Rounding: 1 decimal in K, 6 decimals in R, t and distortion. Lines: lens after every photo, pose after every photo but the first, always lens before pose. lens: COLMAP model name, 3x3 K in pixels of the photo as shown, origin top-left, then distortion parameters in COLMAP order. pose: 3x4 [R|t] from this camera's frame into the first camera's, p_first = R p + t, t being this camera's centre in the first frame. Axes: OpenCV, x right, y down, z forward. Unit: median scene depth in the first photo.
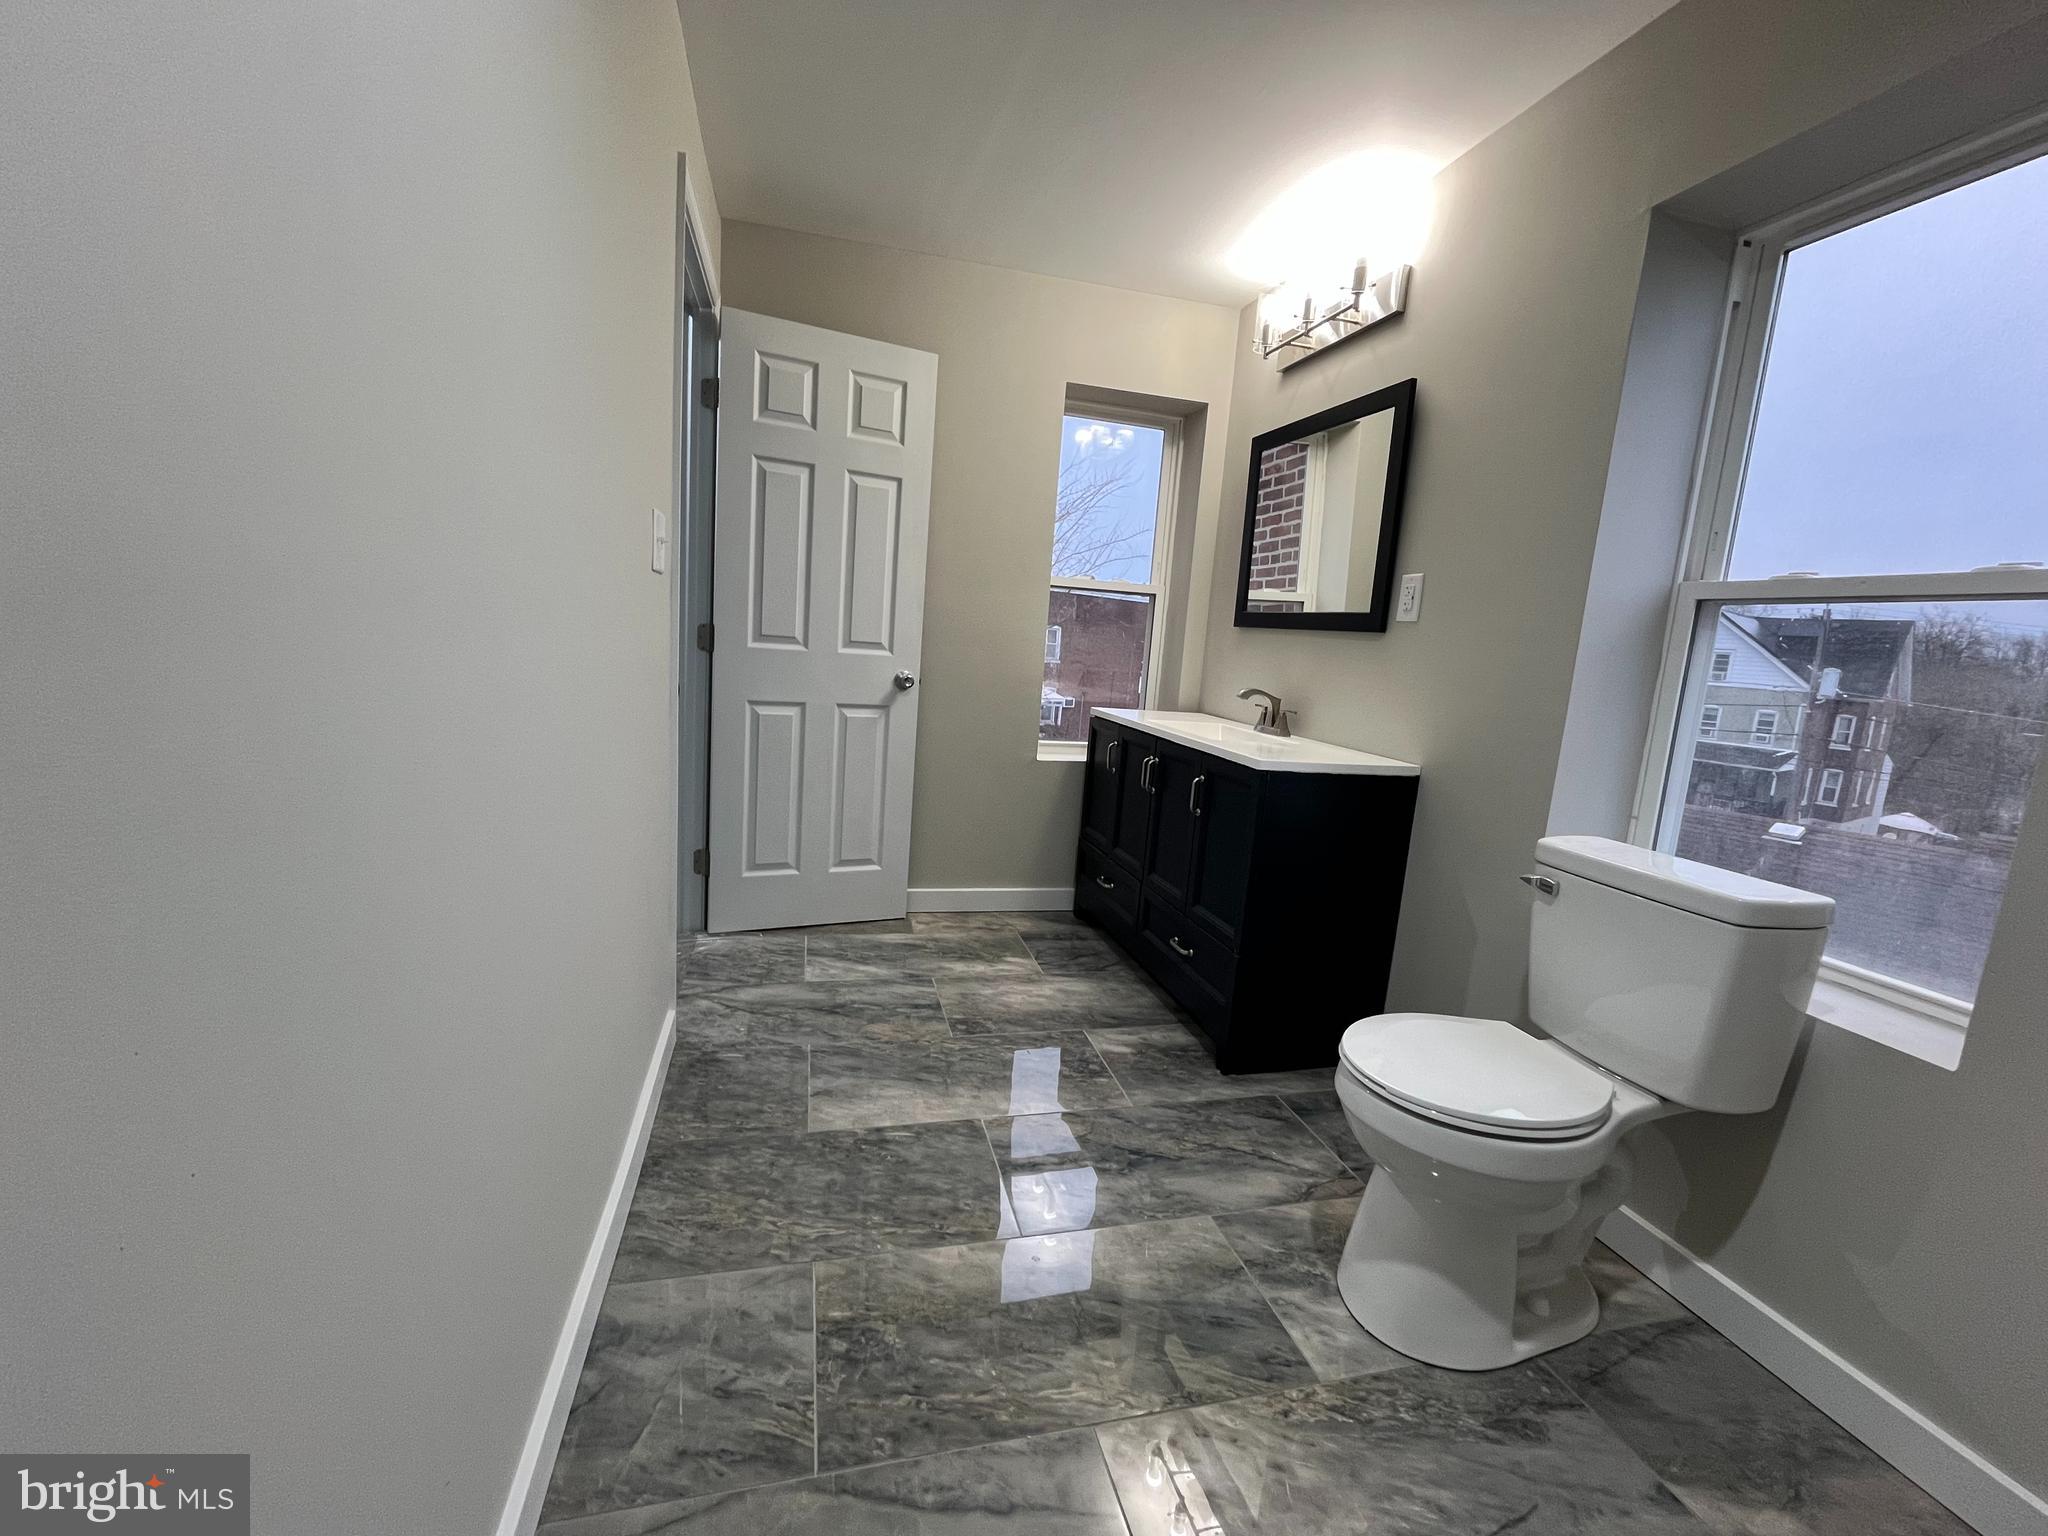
lens RADIAL K [[829.3, 0, 1015.6], [0, 829.3, 756.3], [0, 0, 1]] dist [-0.003256, 0.000416]
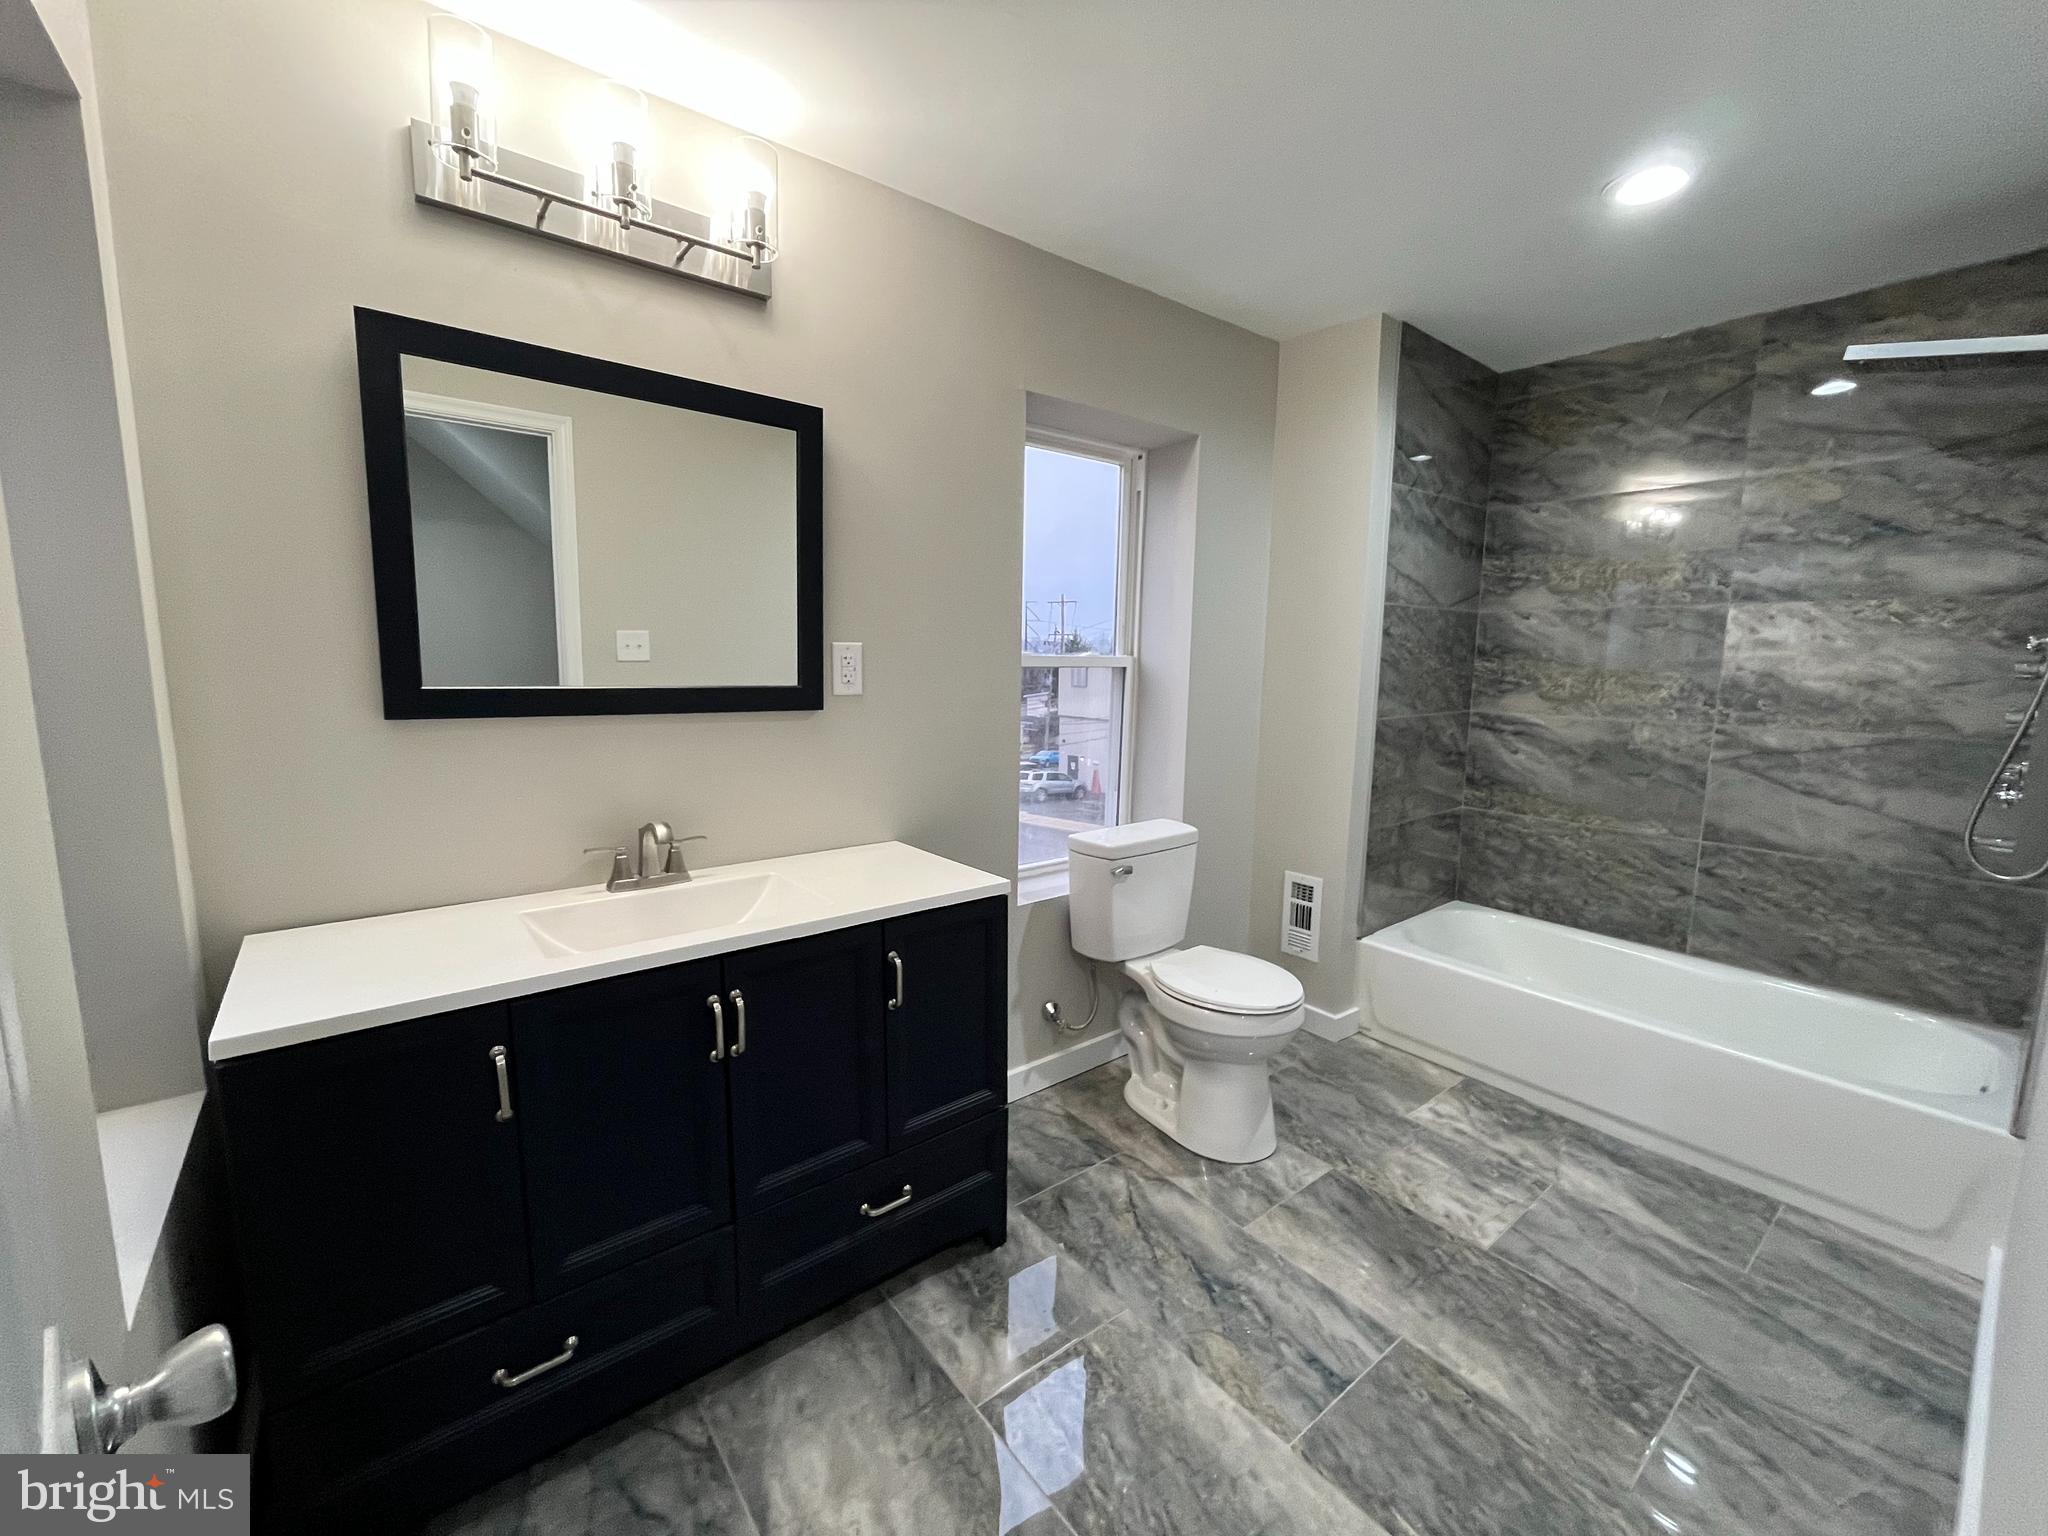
lens RADIAL K [[829.3, 0, 1020.4], [0, 829.3, 762.3], [0, 0, 1]] dist [-0.003256, 0.000416]
pose [[-0.404788, -0.197188, 0.892896, -0.441138], [0.092921, 0.962547, 0.254695, -0.325354], [-0.909677, 0.186066, -0.371304, 1.264684]]
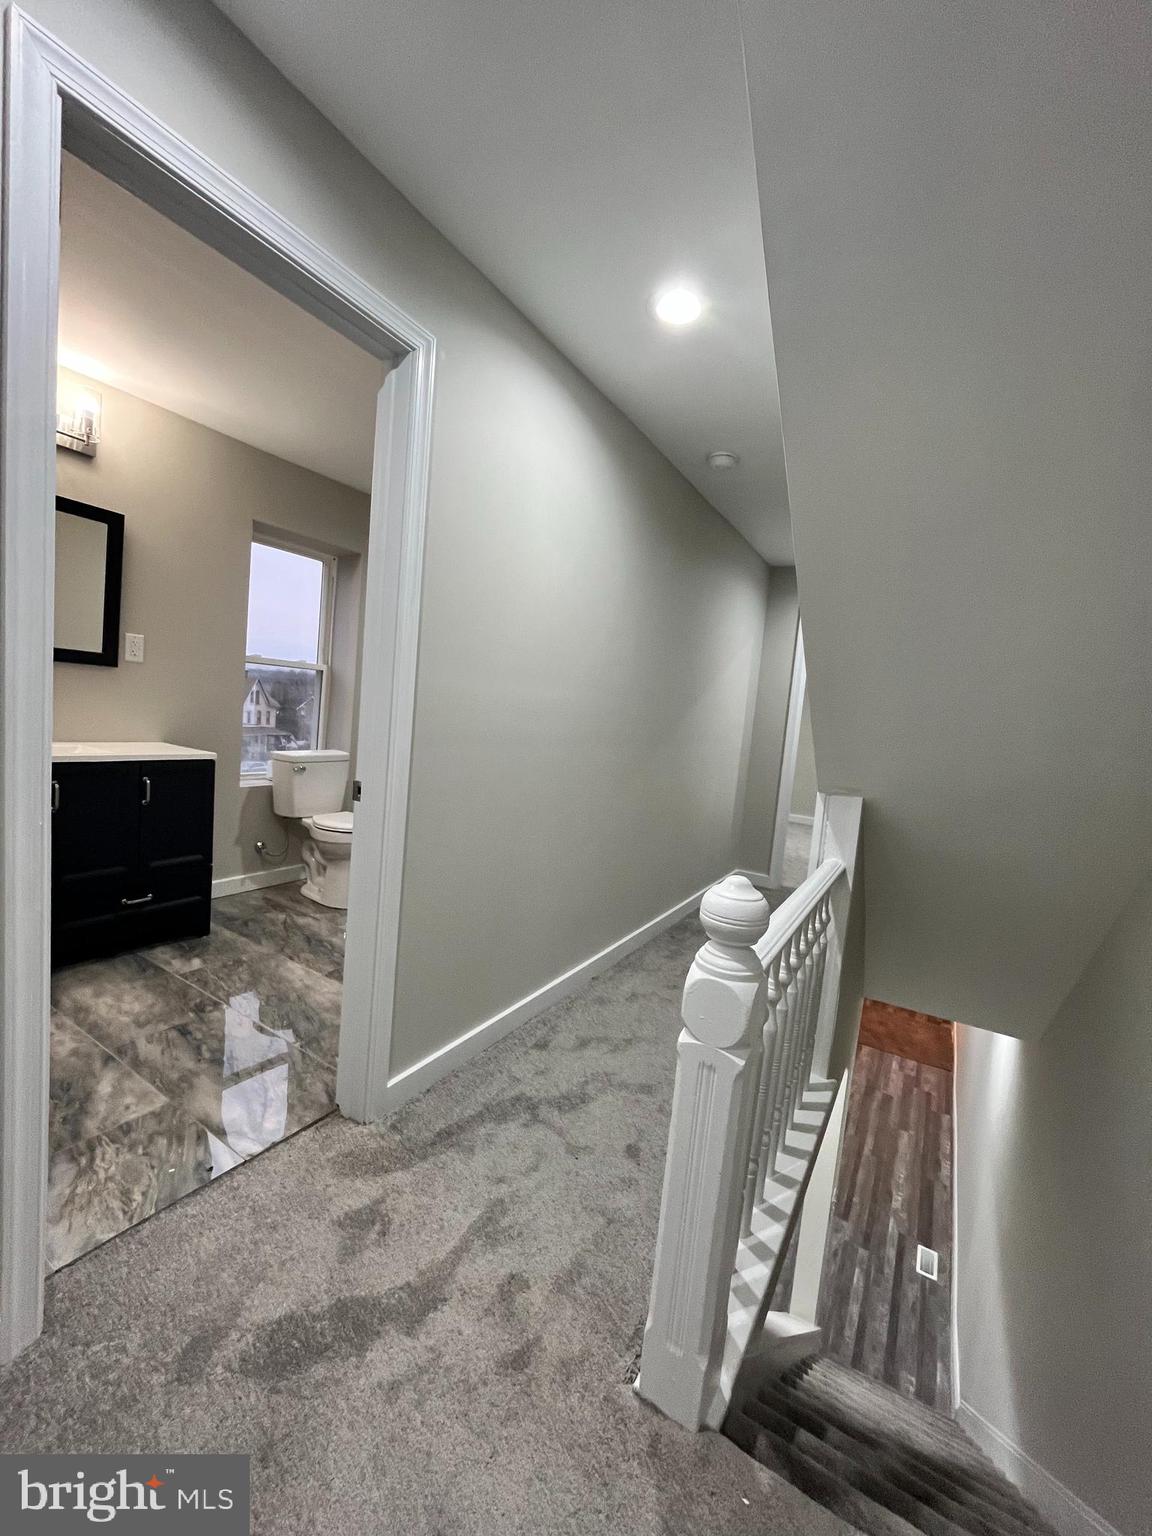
lens RADIAL K [[621.9, 0, 578.4], [0, 621.9, 762.8], [0, 0, 1]] dist [-0.003256, 0.000416]
pose [[-0.689769, -0.200469, 0.695723, -1.174297], [-0.036532, 0.969317, 0.243084, -0.328437], [-0.723107, 0.142256, -0.675929, 1.326389]]
